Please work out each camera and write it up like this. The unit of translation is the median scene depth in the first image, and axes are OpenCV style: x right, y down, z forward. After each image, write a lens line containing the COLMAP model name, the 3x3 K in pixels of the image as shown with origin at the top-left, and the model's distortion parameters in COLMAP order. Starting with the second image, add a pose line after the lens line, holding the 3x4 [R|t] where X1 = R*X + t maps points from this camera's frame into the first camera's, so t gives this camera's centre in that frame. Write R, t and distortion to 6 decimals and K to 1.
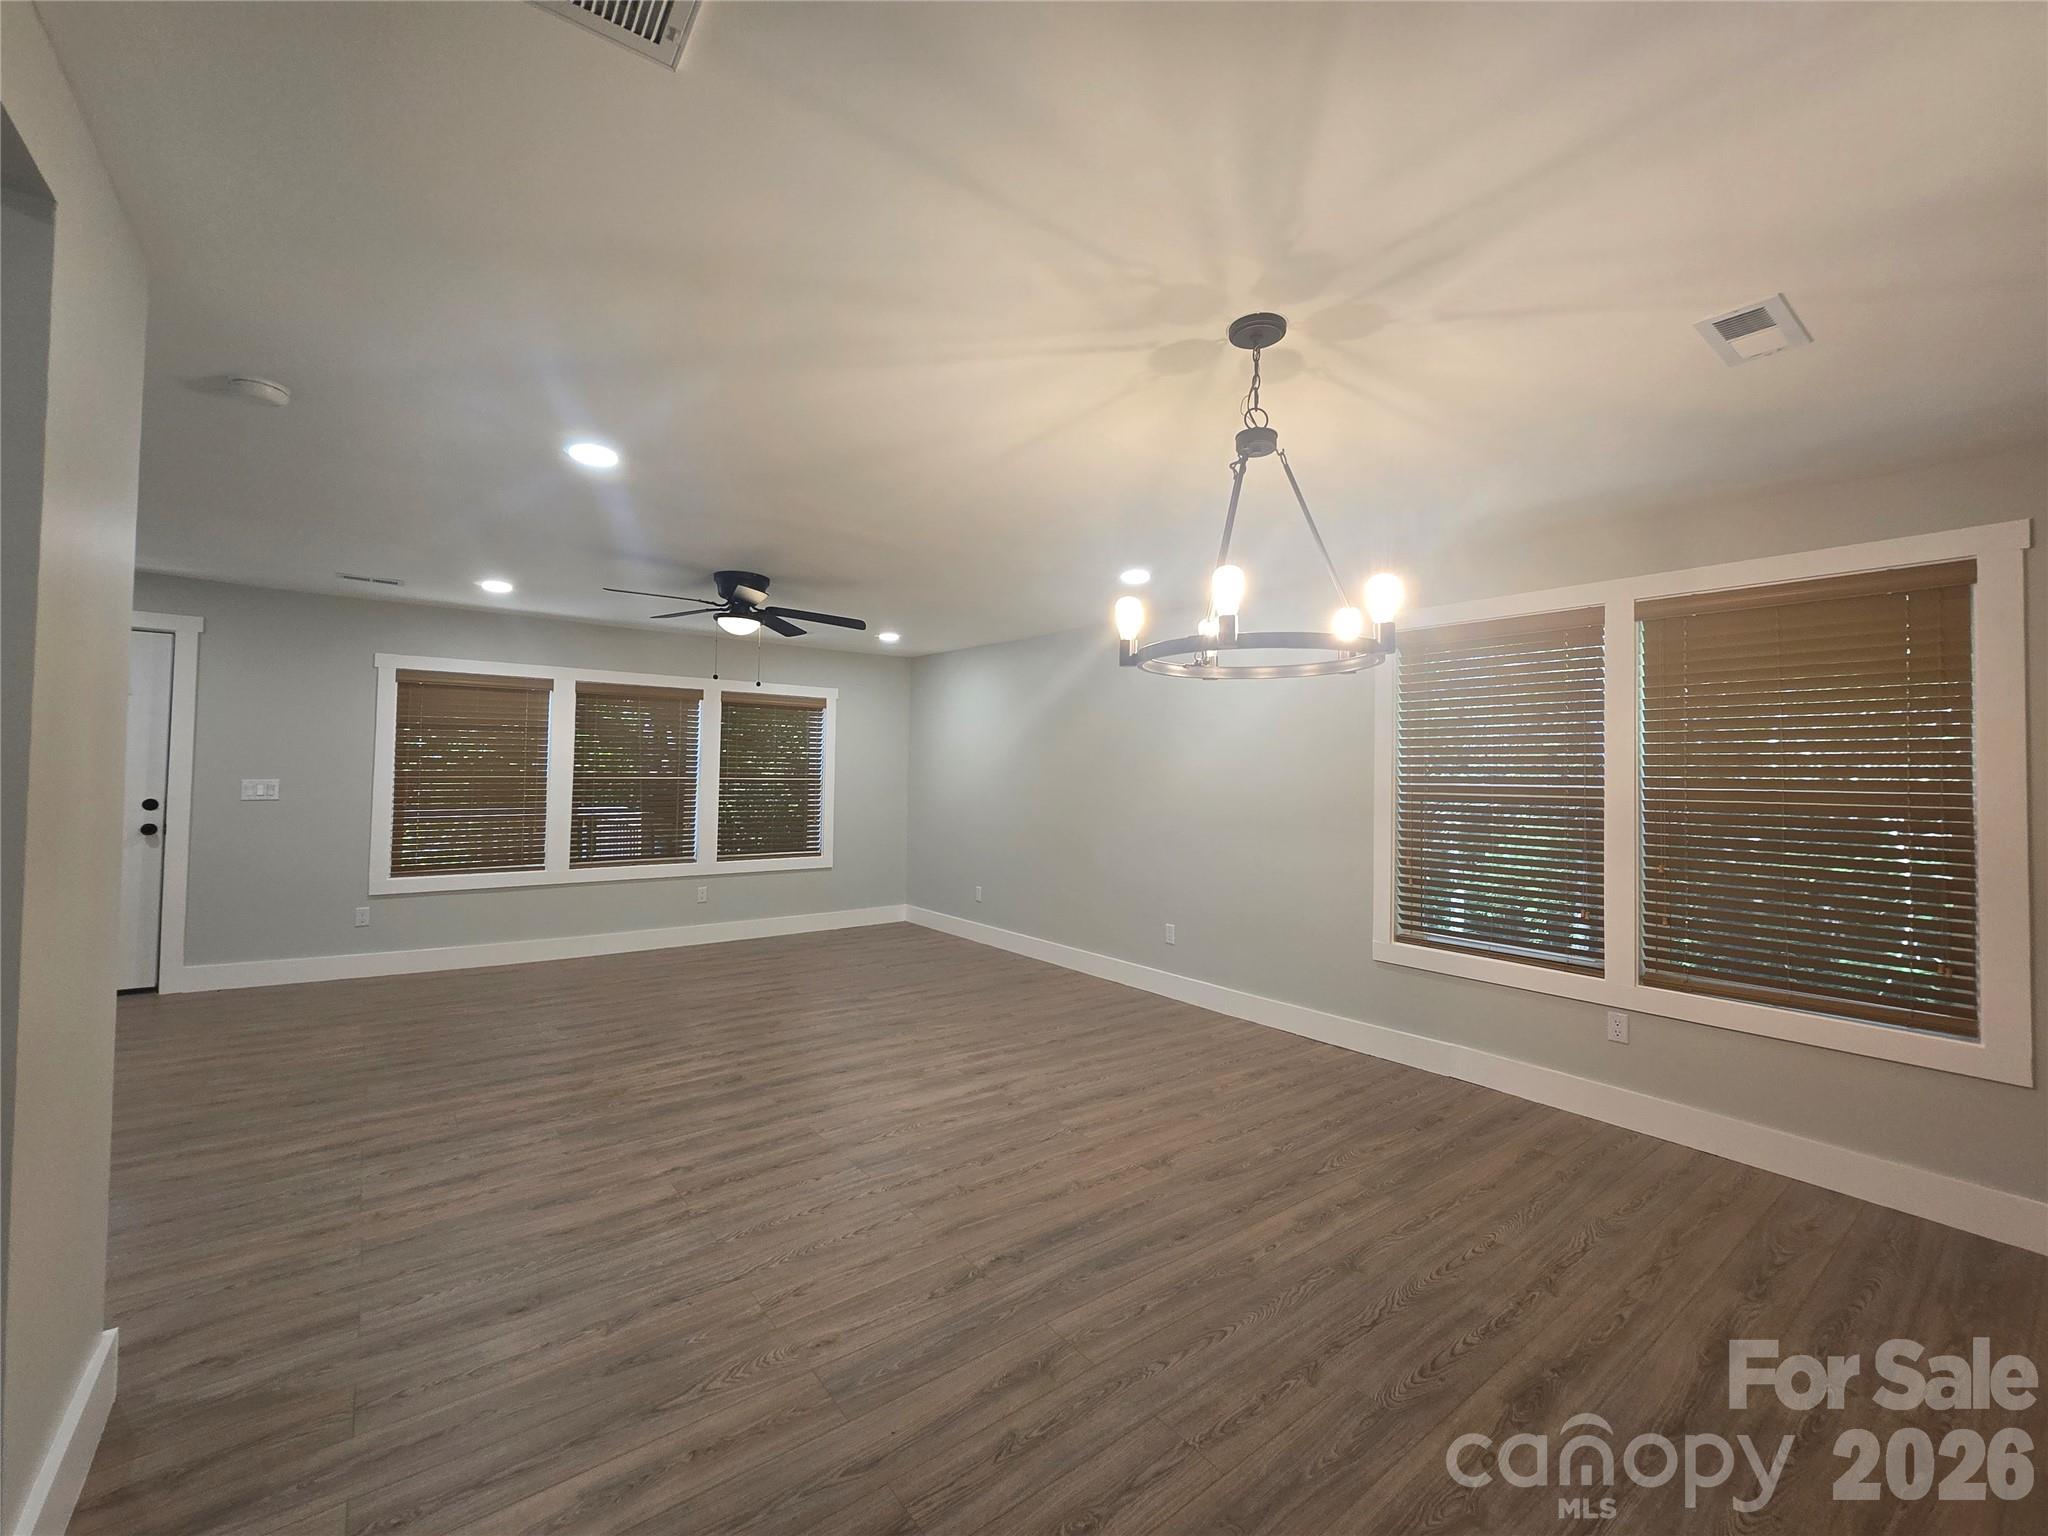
lens RADIAL K [[840.0, 0, 1024.2], [0, 840.0, 744.6], [0, 0, 1]] dist [-0.005758, 0.000662]
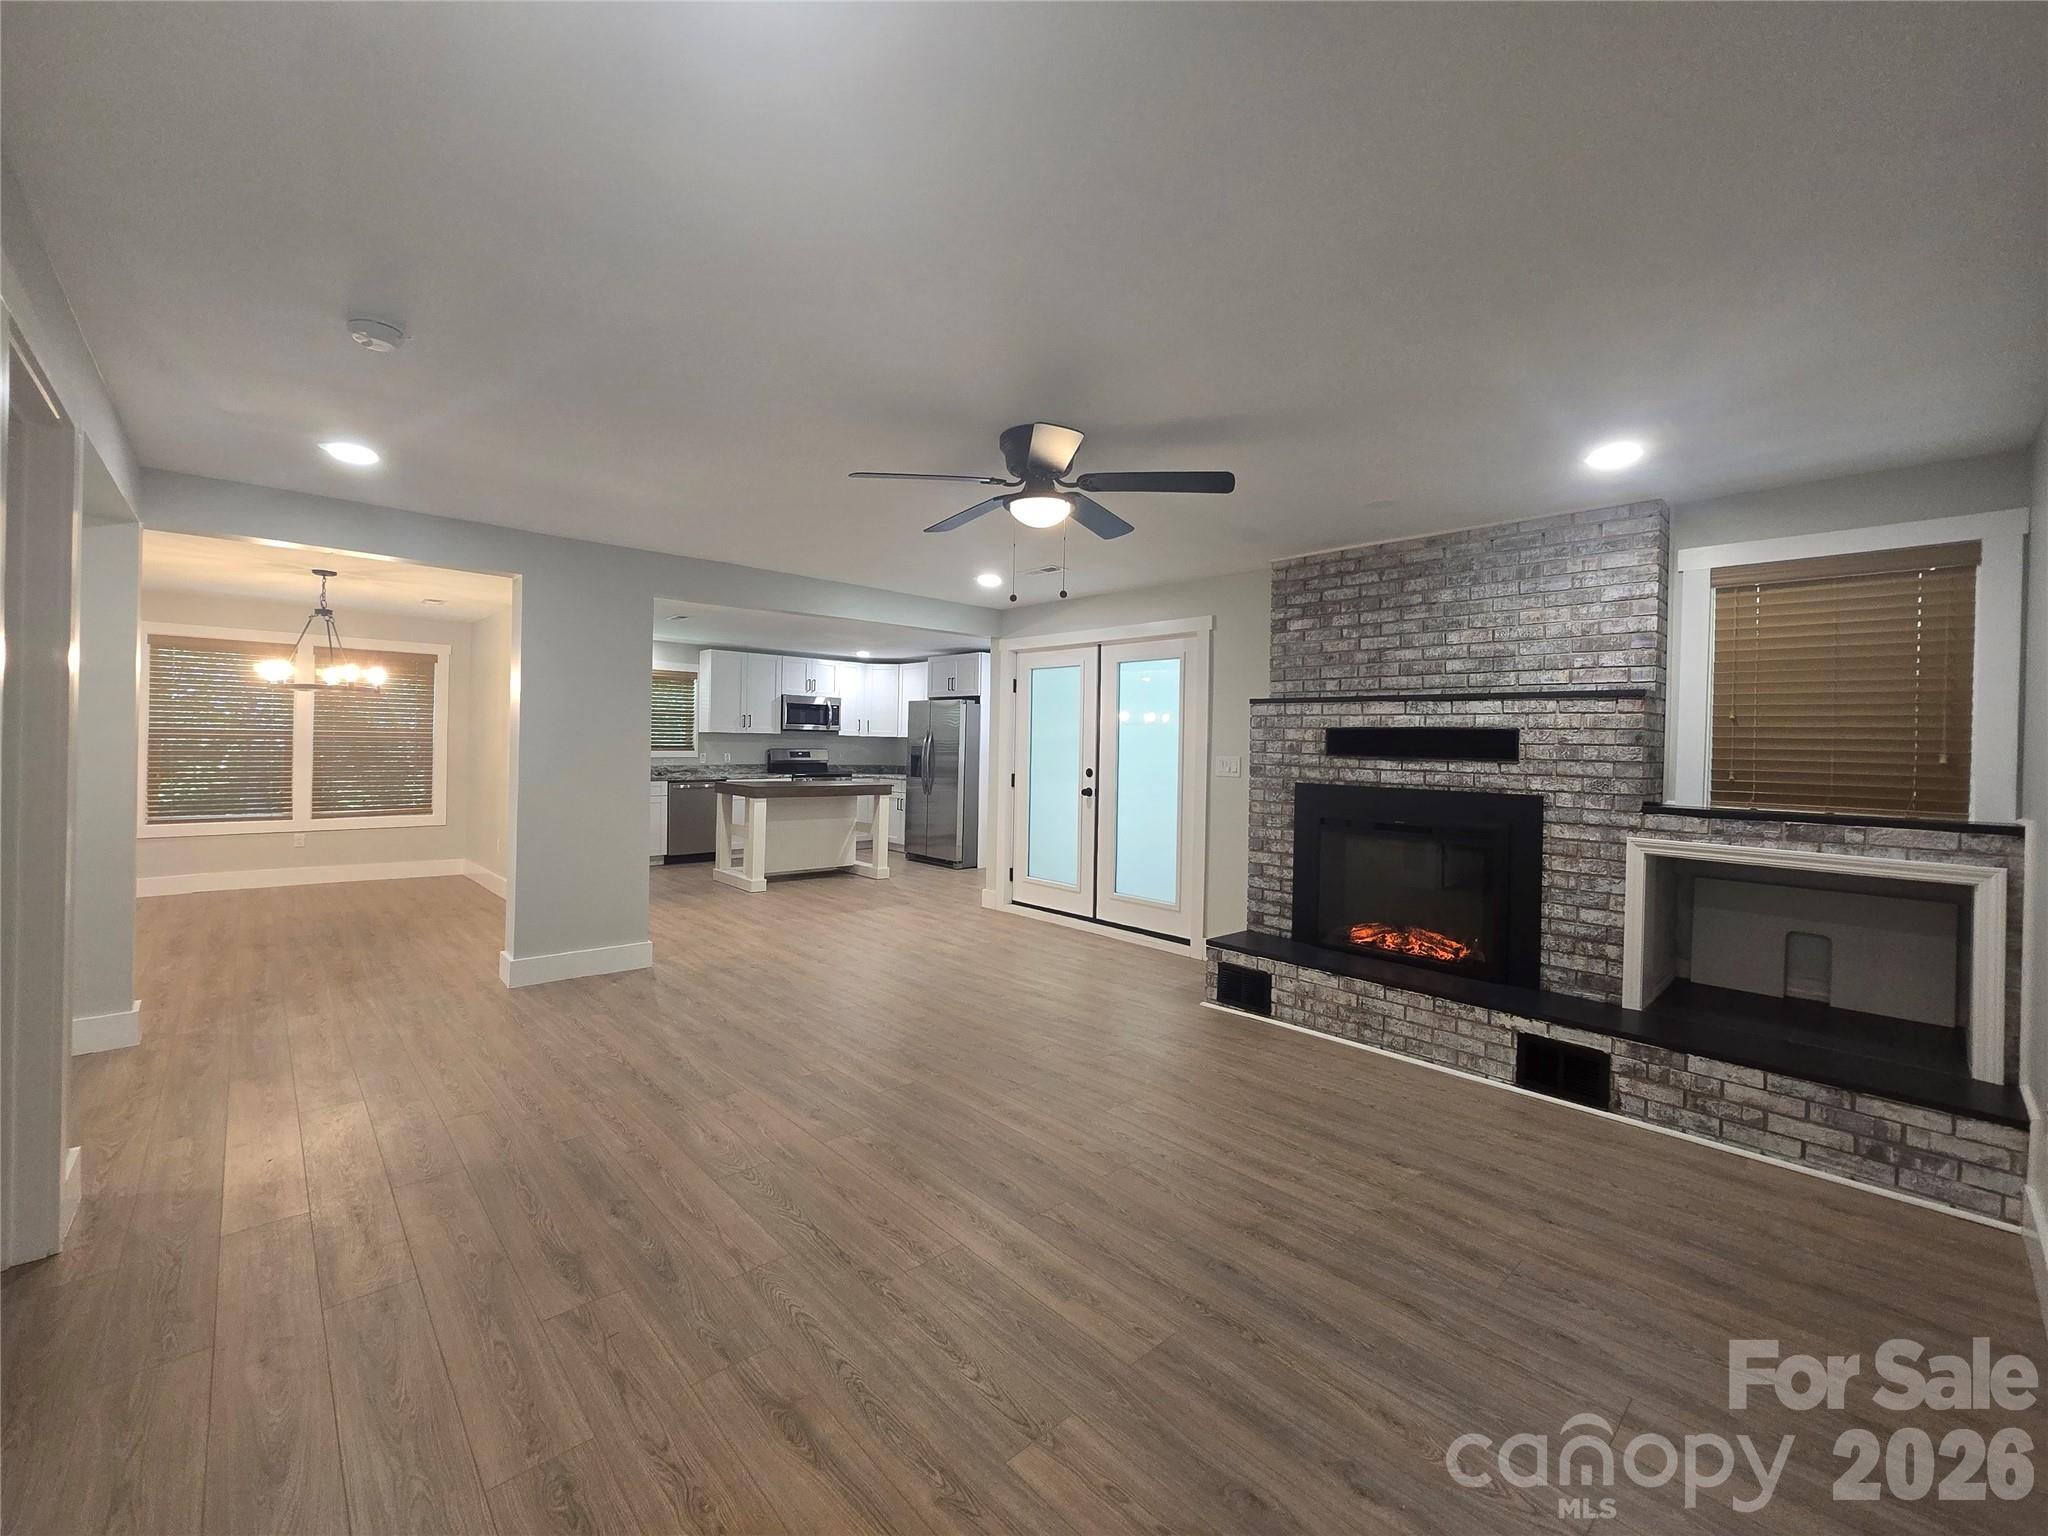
lens RADIAL K [[840.0, 0, 1024.2], [0, 840.0, 744.6], [0, 0, 1]] dist [-0.005758, 0.000662]
pose [[-0.091526, -0.019973, 0.995602, -1.498529], [-0.052492, 0.998506, 0.015205, -0.043418], [-0.994418, -0.050870, -0.092438, -0.608947]]
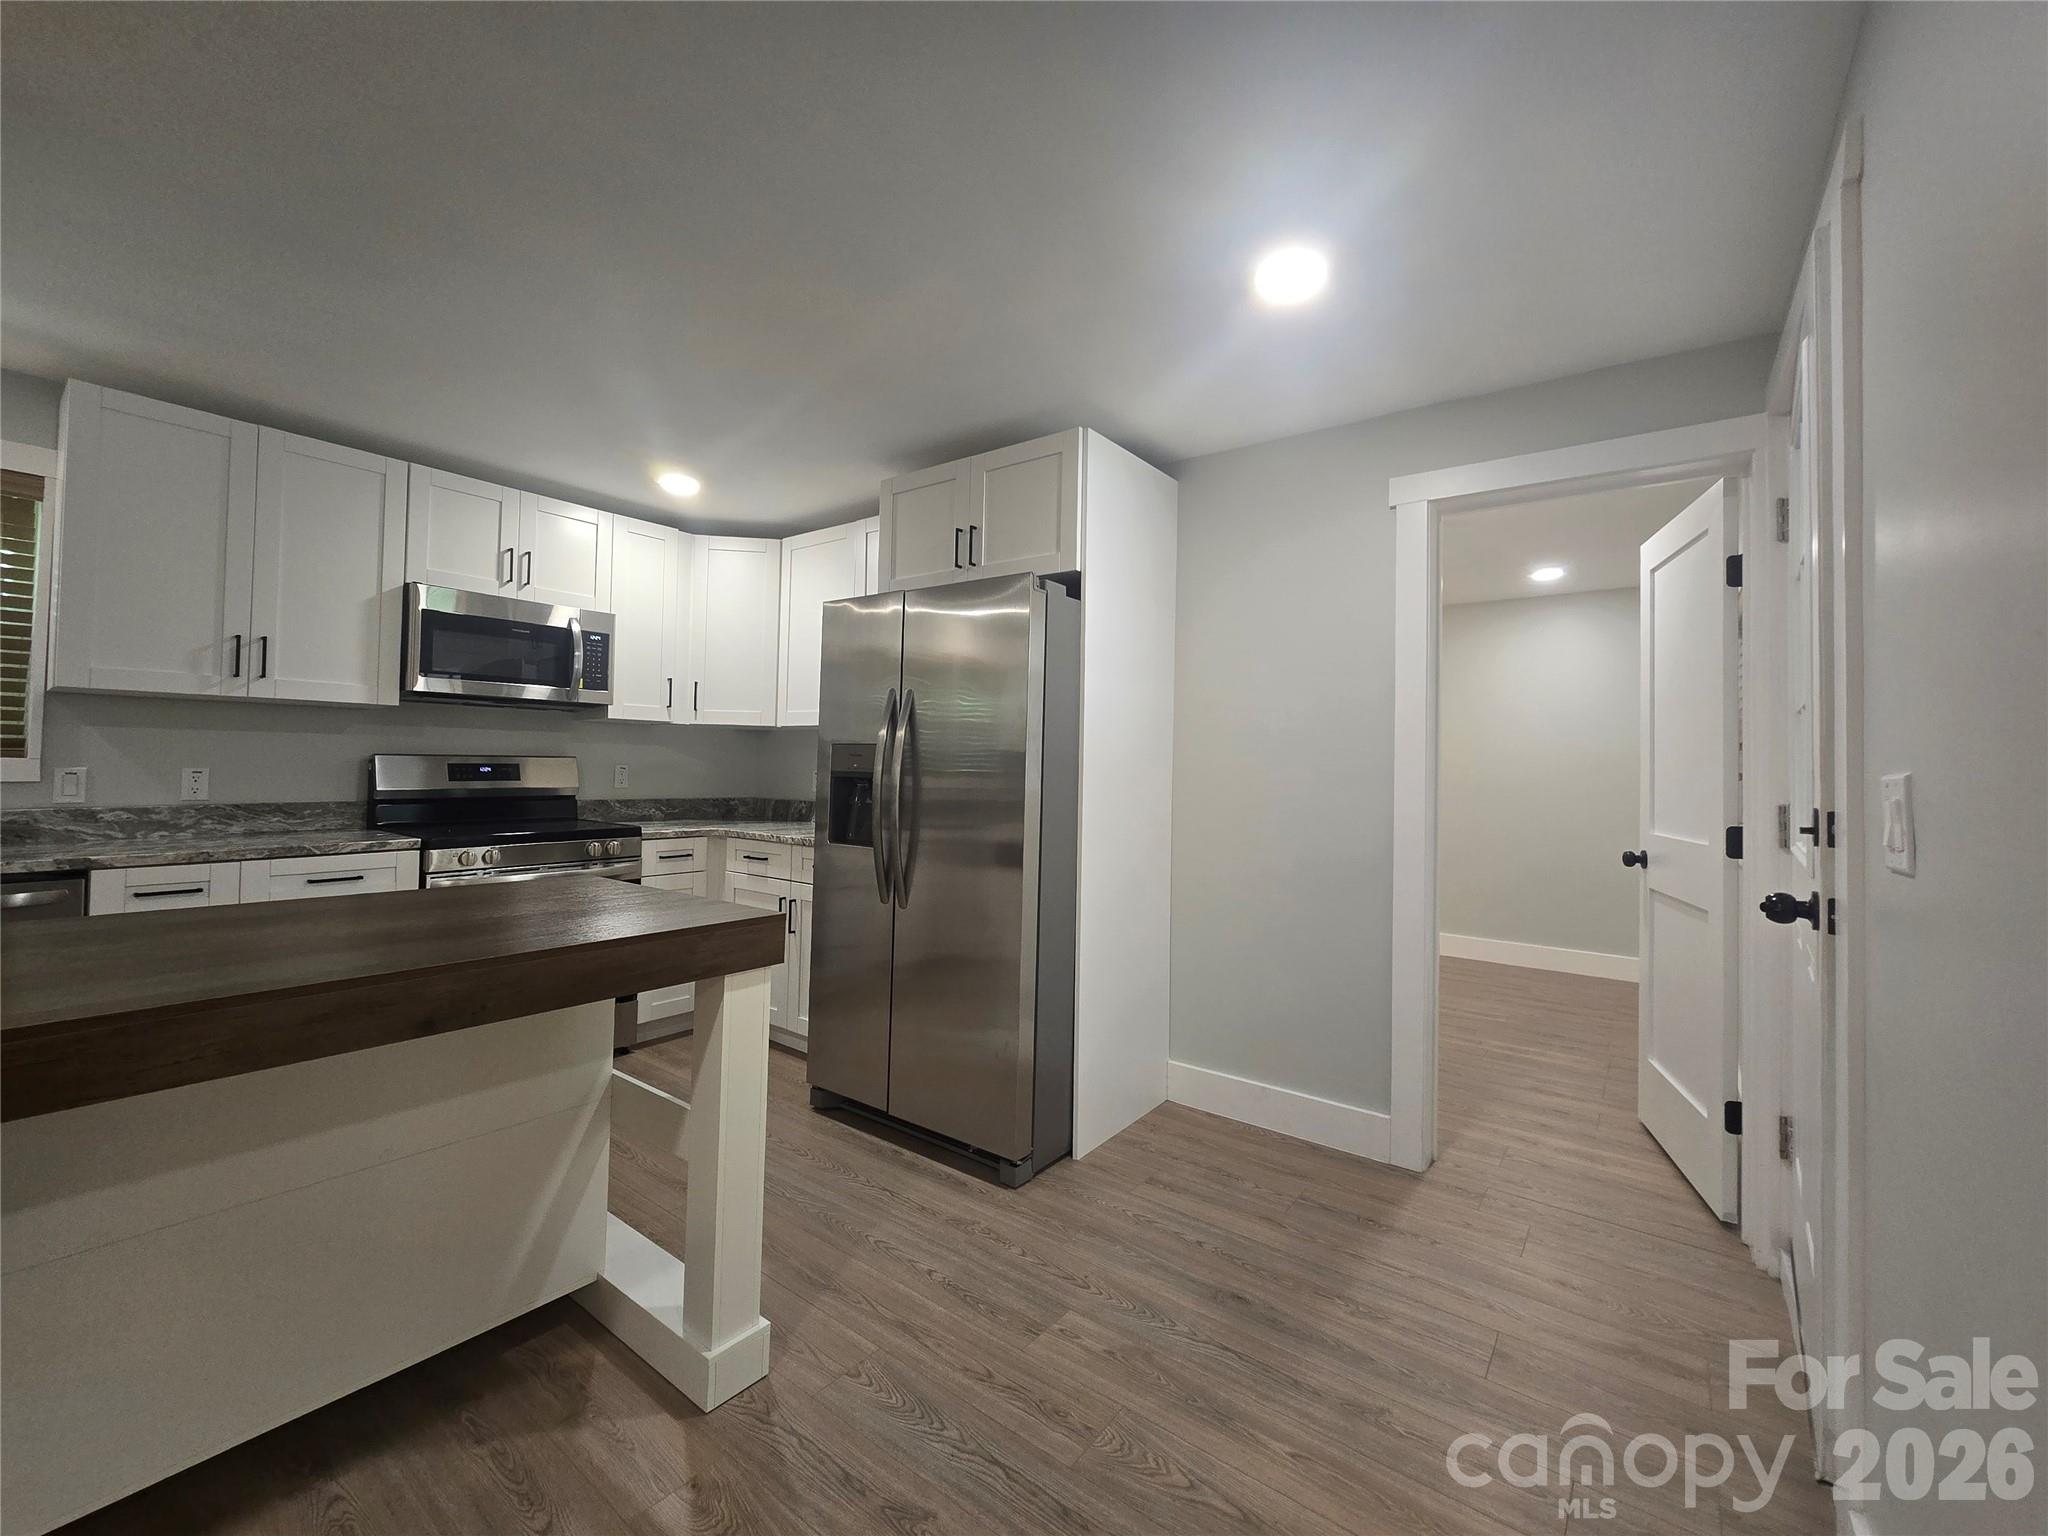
lens RADIAL K [[840.0, 0, 1024.2], [0, 840.0, 744.6], [0, 0, 1]] dist [-0.005758, 0.000662]
pose [[-0.257467, 0.000047, 0.966287, 0.315286], [-0.056823, 0.998269, -0.015189, 0.021236], [-0.964615, -0.058818, -0.257019, -0.470954]]
